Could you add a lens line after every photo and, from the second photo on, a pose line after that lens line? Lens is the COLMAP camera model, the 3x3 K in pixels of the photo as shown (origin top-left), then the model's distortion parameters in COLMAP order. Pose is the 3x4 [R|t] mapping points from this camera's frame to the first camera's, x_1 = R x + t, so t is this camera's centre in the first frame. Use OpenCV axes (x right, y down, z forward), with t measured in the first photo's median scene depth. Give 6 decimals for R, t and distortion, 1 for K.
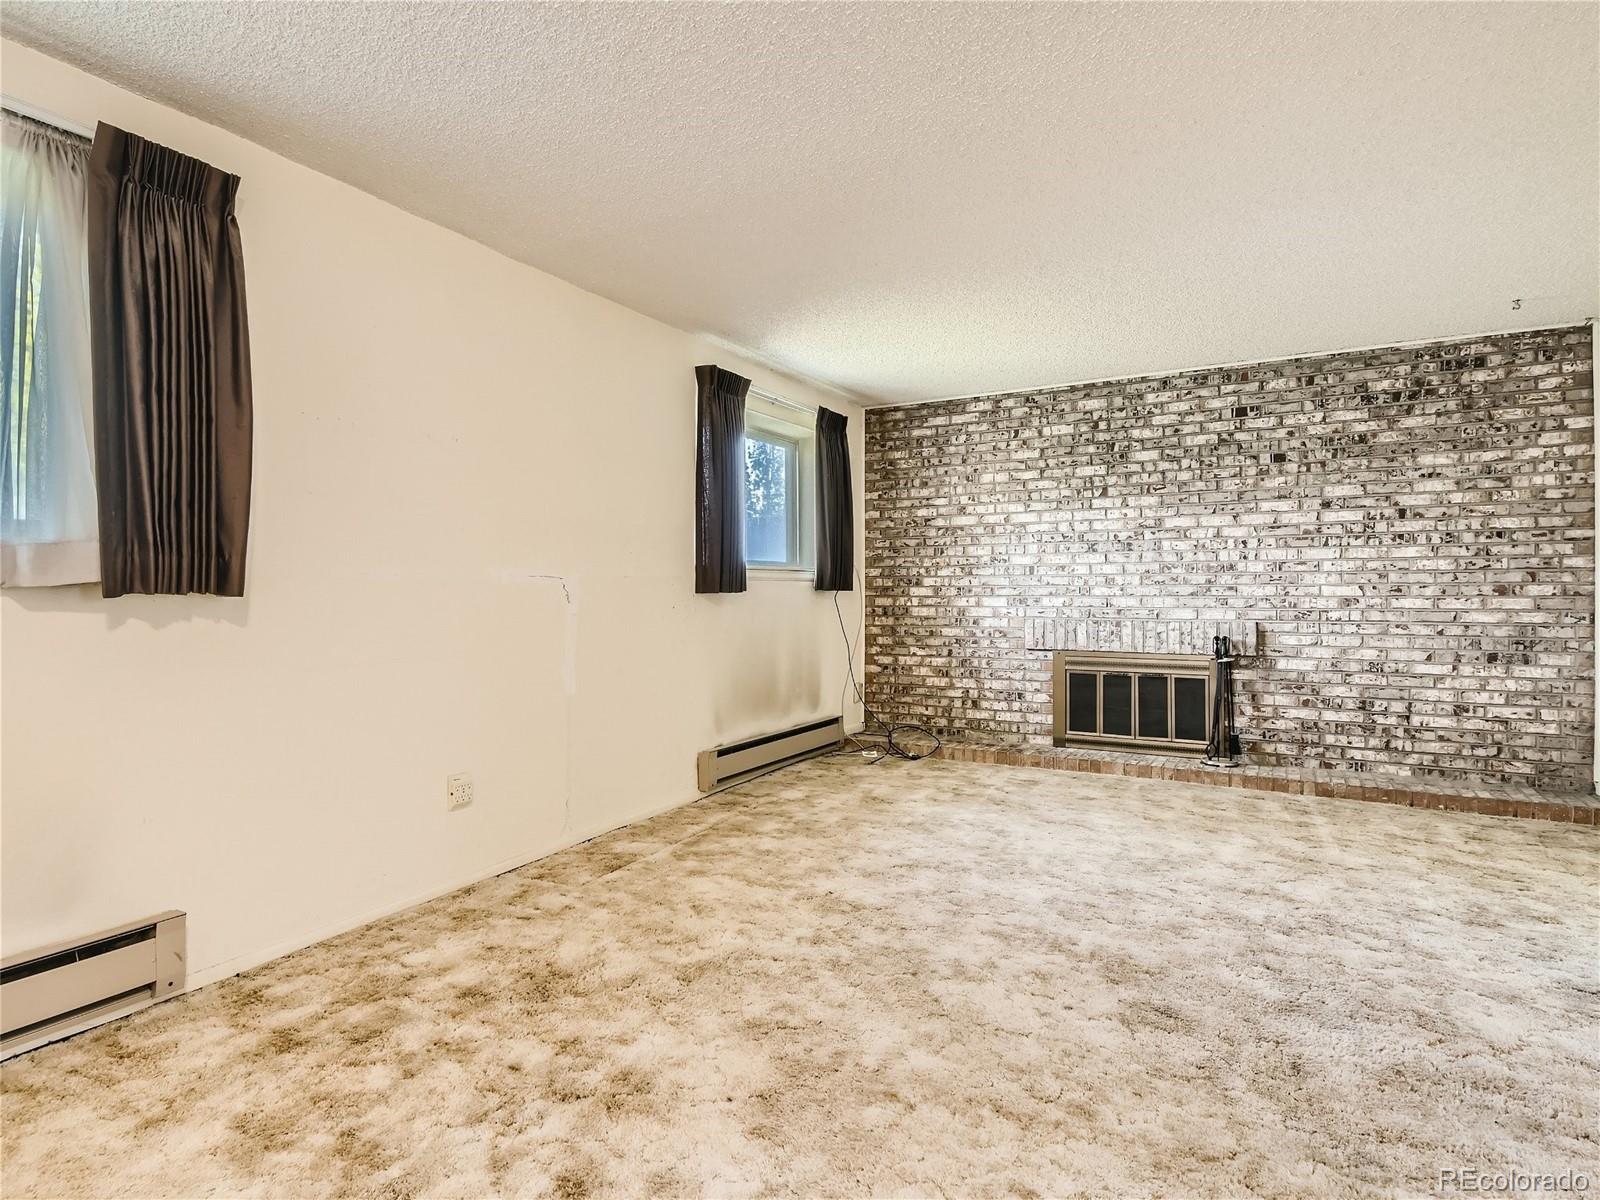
lens RADIAL K [[860.9, 0, 803.2], [0, 860.9, 613.5], [0, 0, 1]] dist [0.066231, -0.041820]
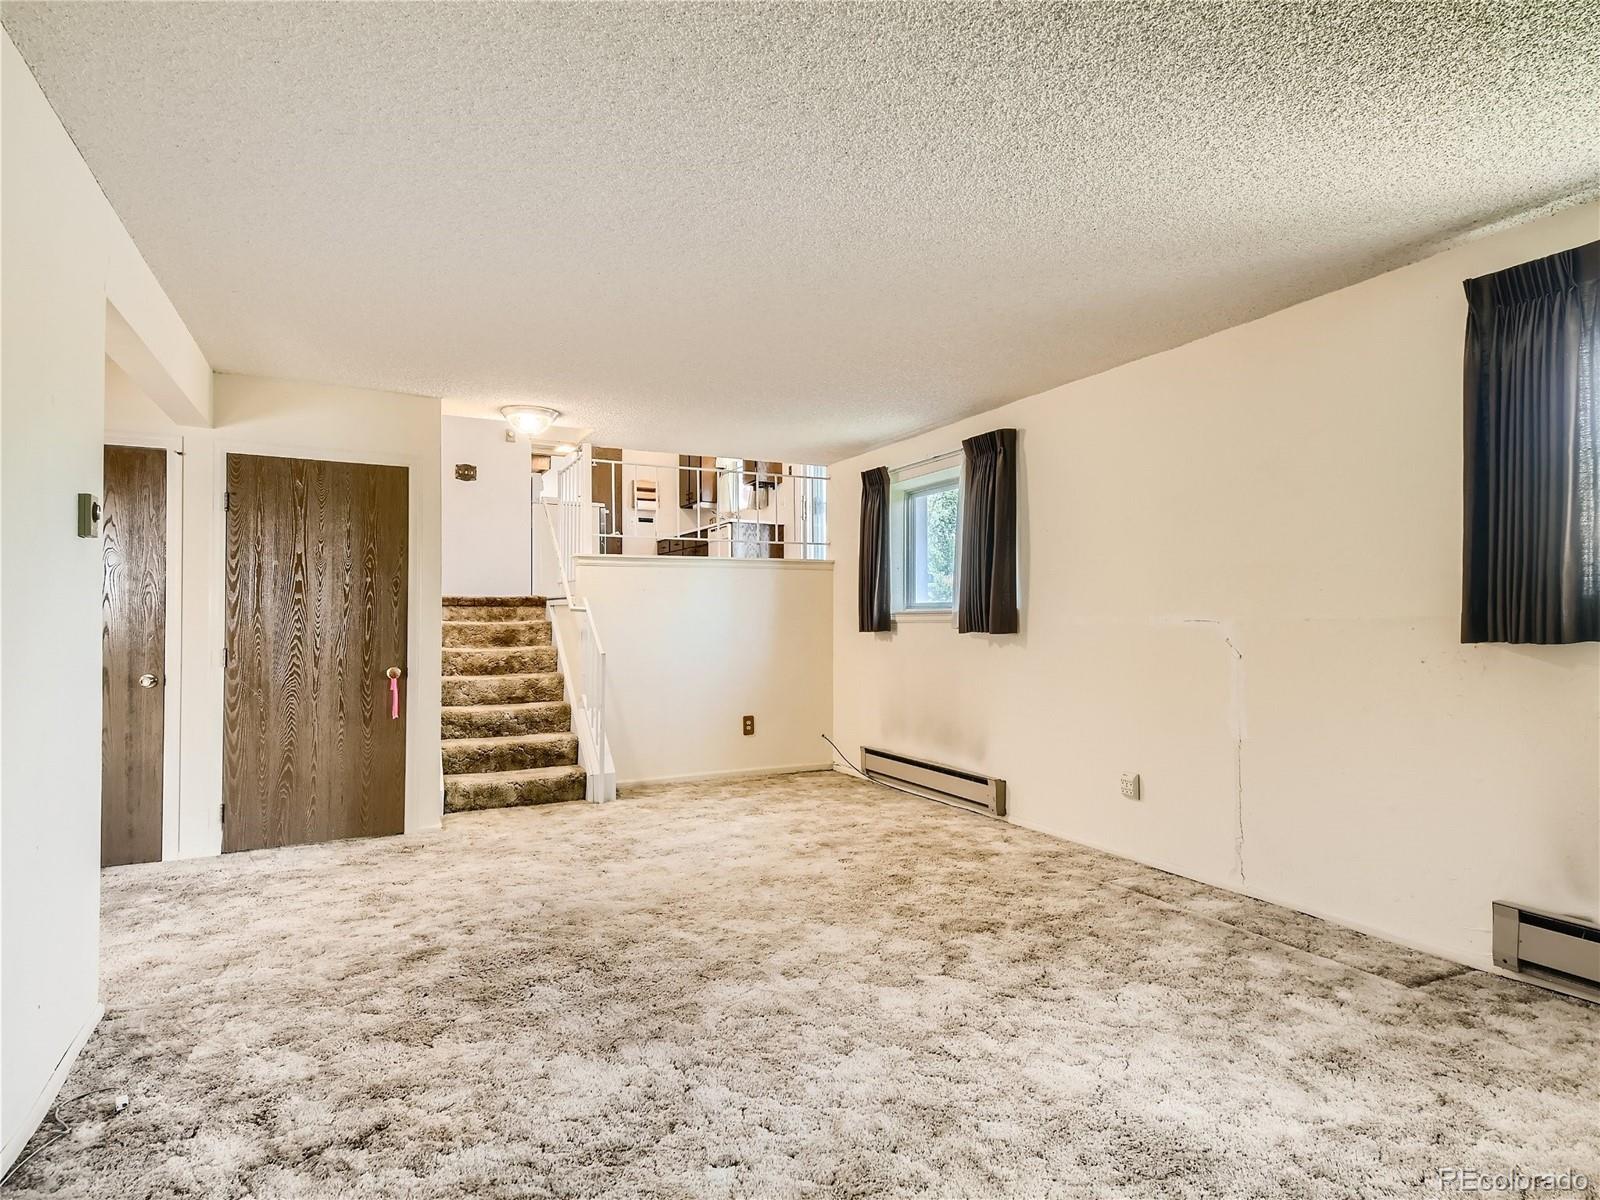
lens RADIAL K [[860.9, 0, 803.2], [0, 860.9, 613.5], [0, 0, 1]] dist [0.066231, -0.041820]
pose [[-0.569243, -0.008067, -0.822130, 1.177981], [-0.022862, 0.999721, 0.006019, -0.062016], [0.821851, 0.022222, -0.569268, 1.631475]]
